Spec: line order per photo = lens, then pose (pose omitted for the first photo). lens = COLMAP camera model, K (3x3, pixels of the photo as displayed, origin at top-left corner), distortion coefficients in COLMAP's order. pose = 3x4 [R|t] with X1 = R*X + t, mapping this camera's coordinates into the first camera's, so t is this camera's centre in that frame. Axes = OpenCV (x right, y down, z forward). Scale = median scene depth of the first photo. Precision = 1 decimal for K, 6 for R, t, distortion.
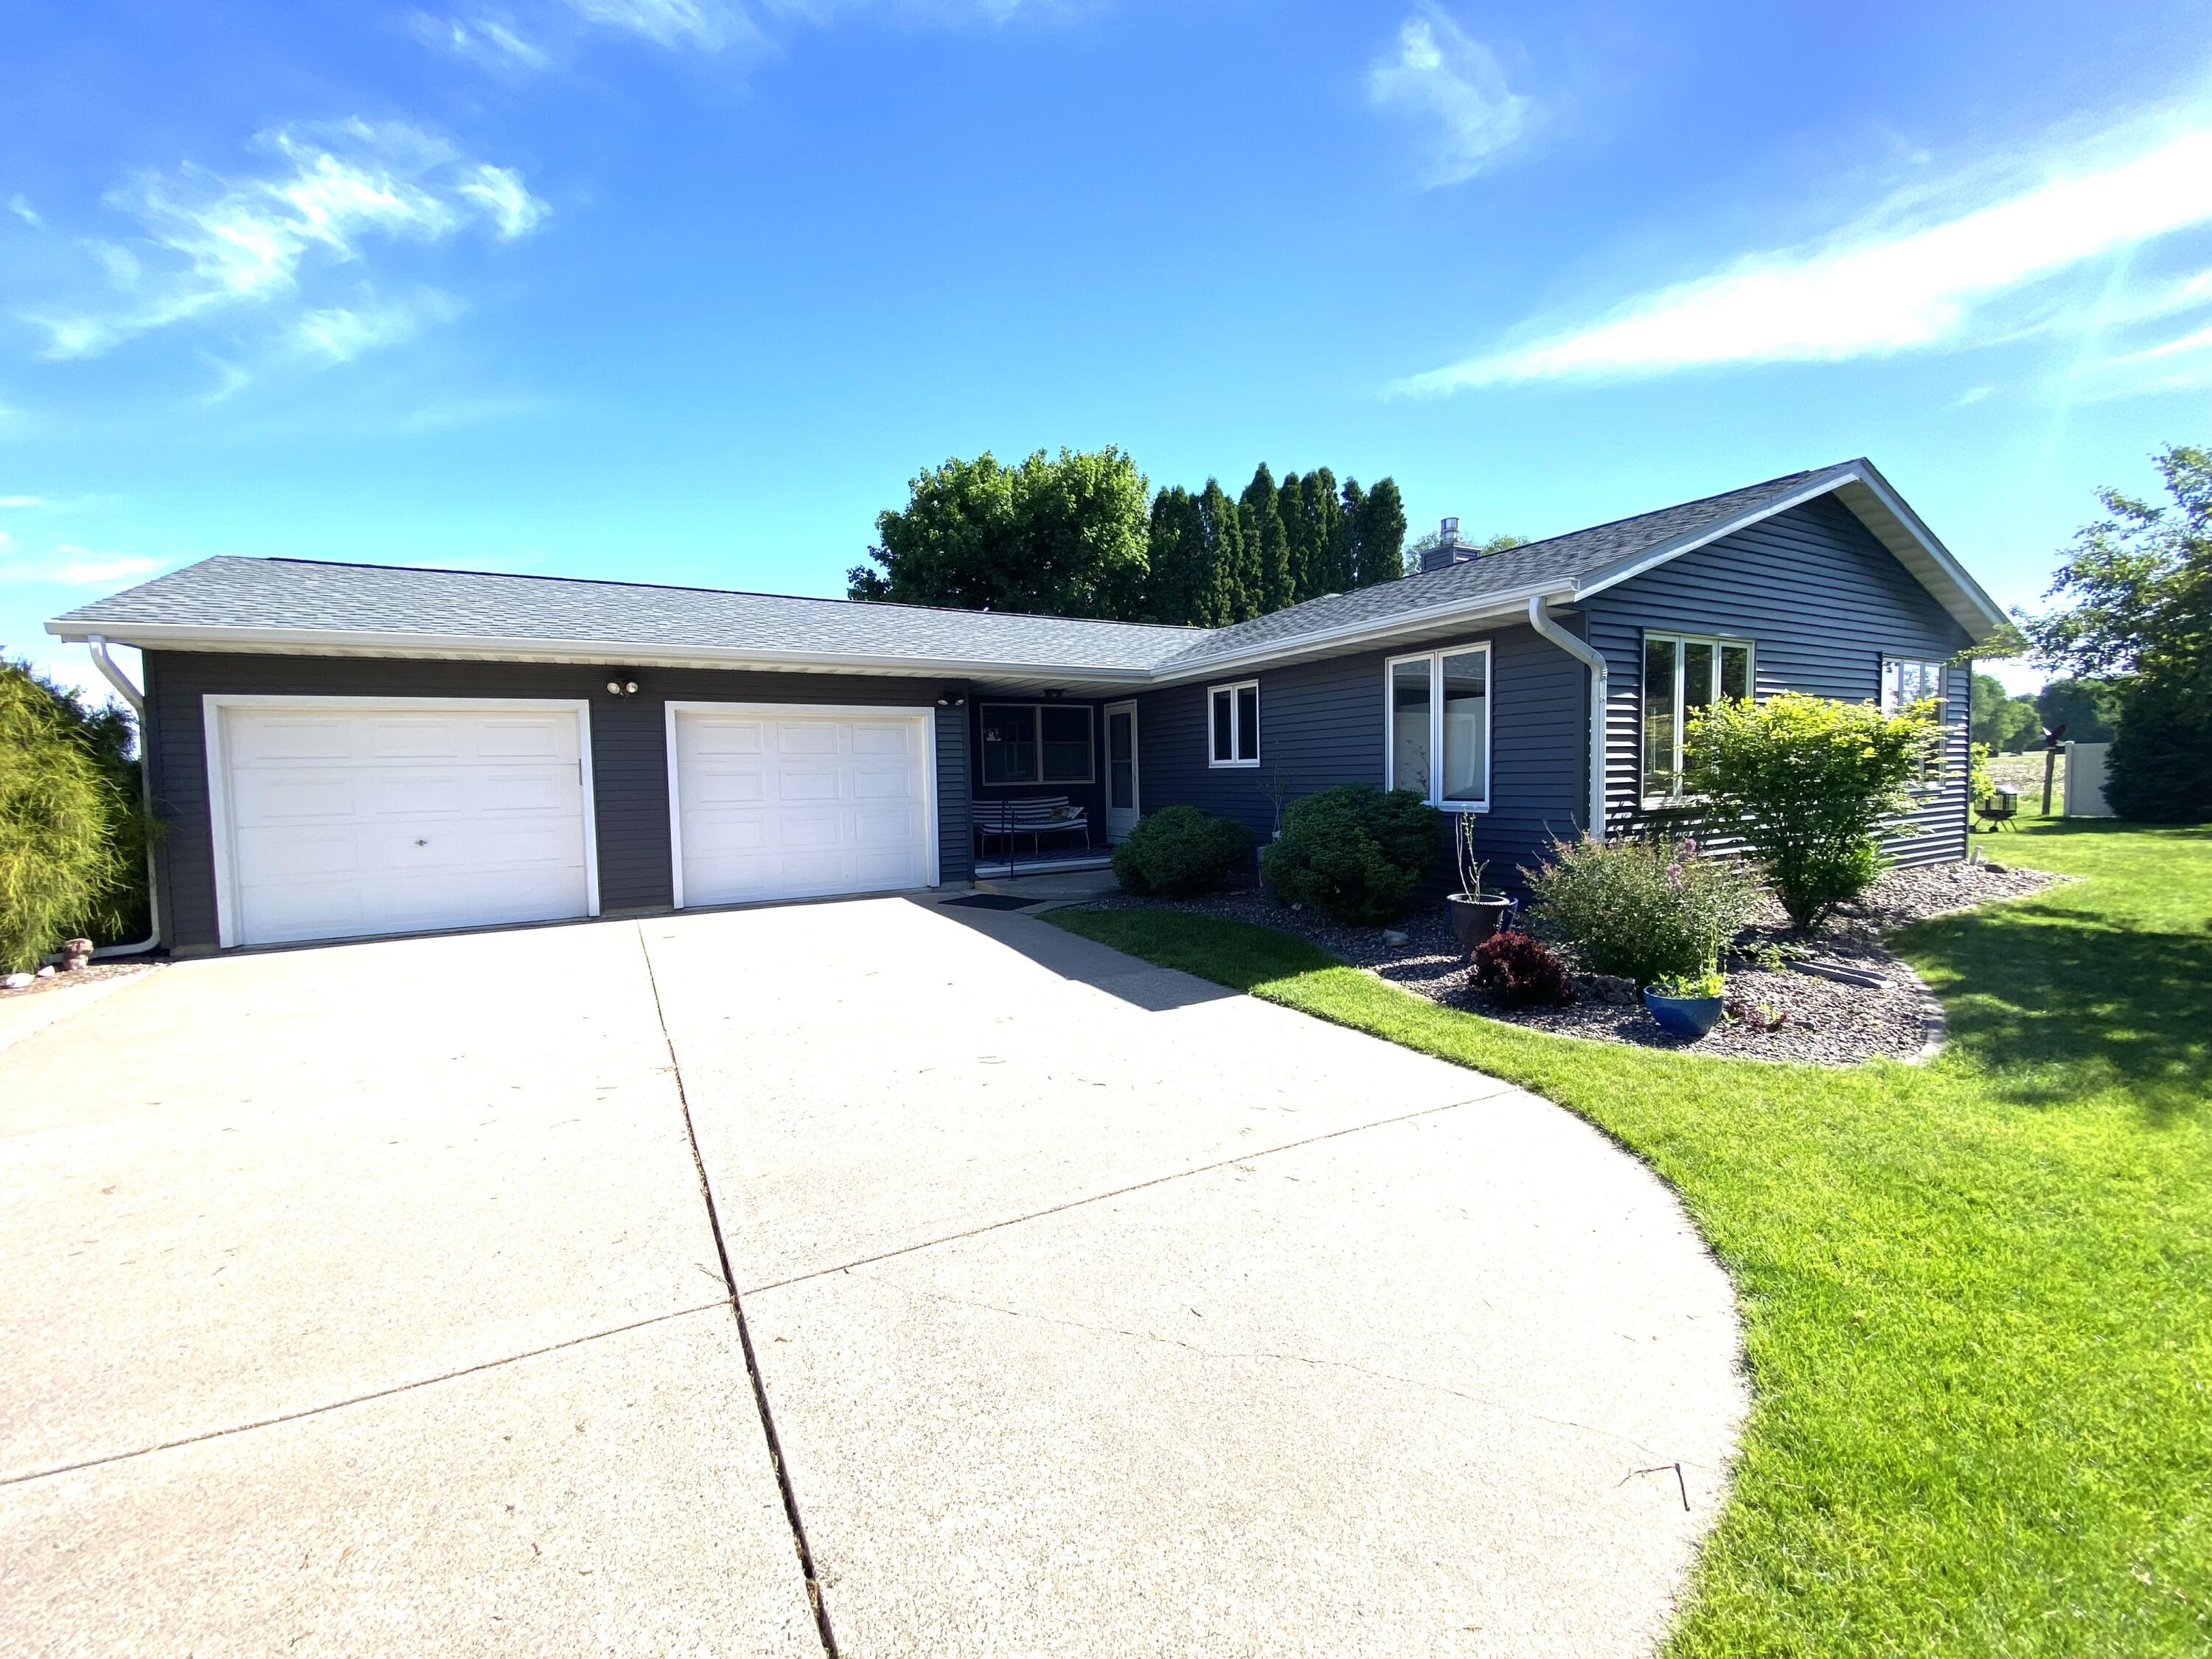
lens RADIAL K [[890.4, 0, 1120.5], [0, 890.4, 836.7], [0, 0, 1]] dist [-0.015114, -0.001920]
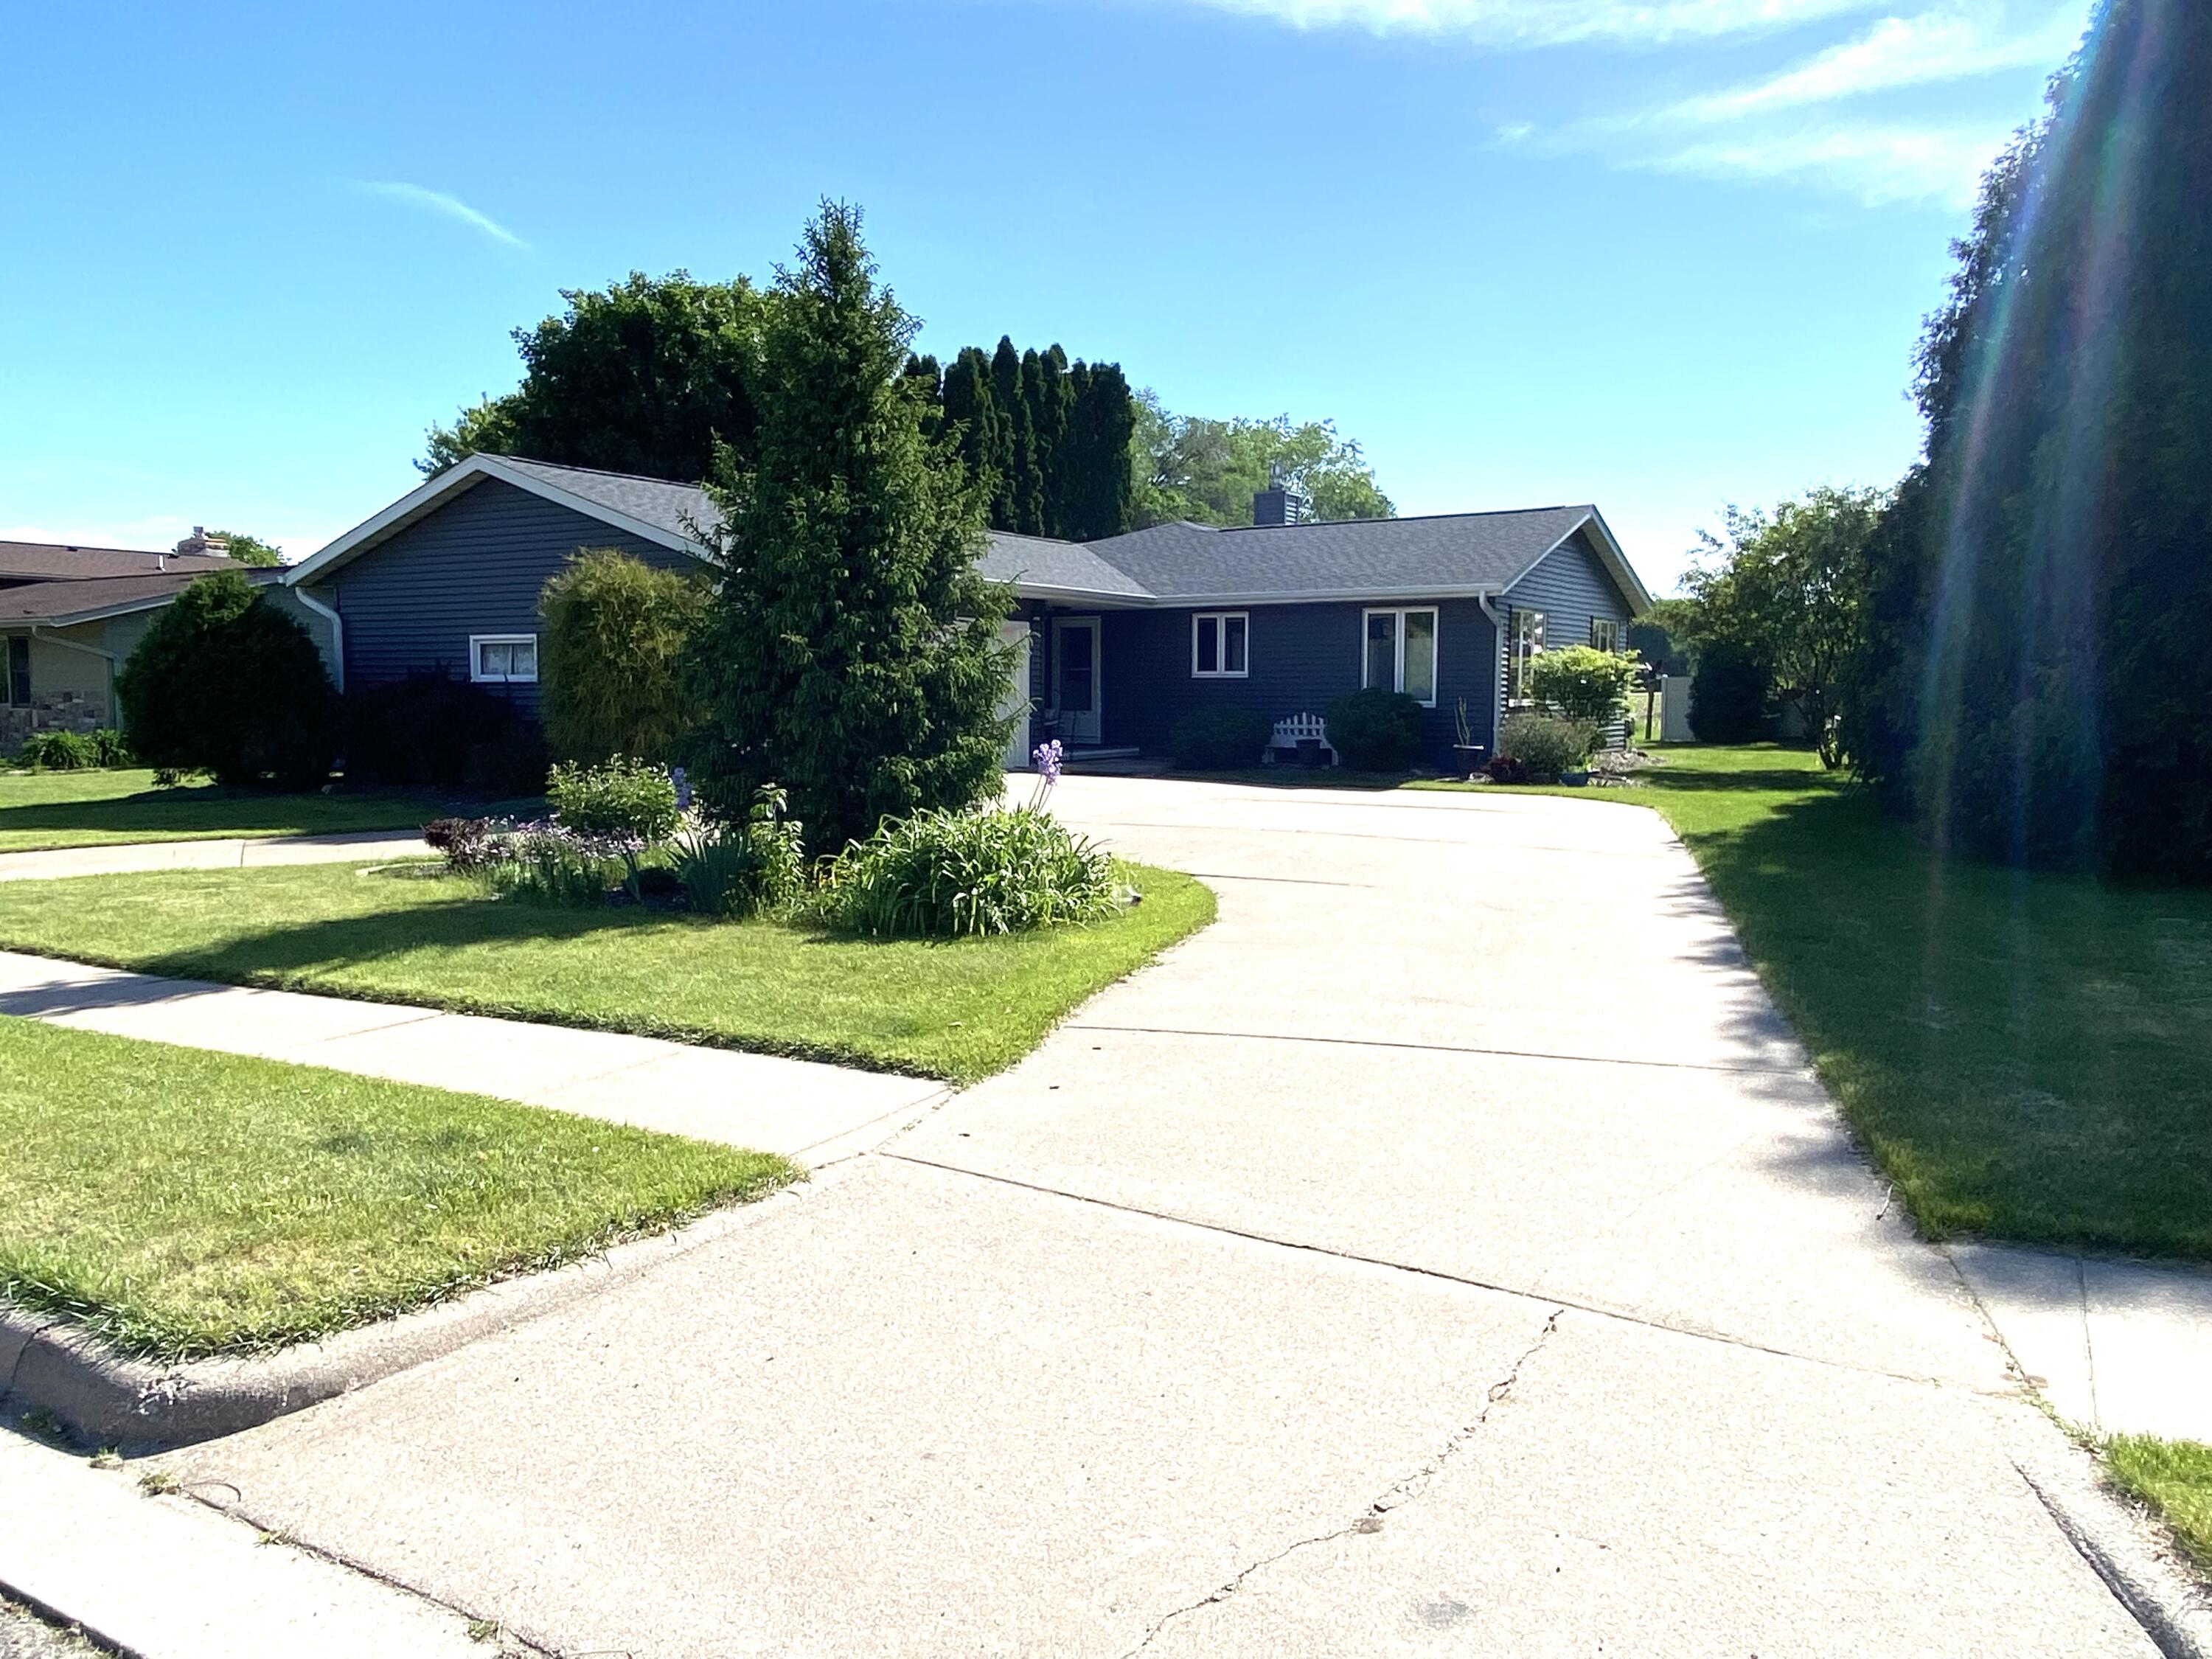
lens RADIAL K [[1634.6, 0, 1095.1], [0, 1634.6, 814.7], [0, 0, 1]] dist [0.040663, 0.004504]
pose [[0.876890, -0.010449, 0.480577, -1.159982], [0.010120, 0.999943, 0.003276, 0.112769], [-0.480584, 0.001990, 0.876946, -1.001894]]
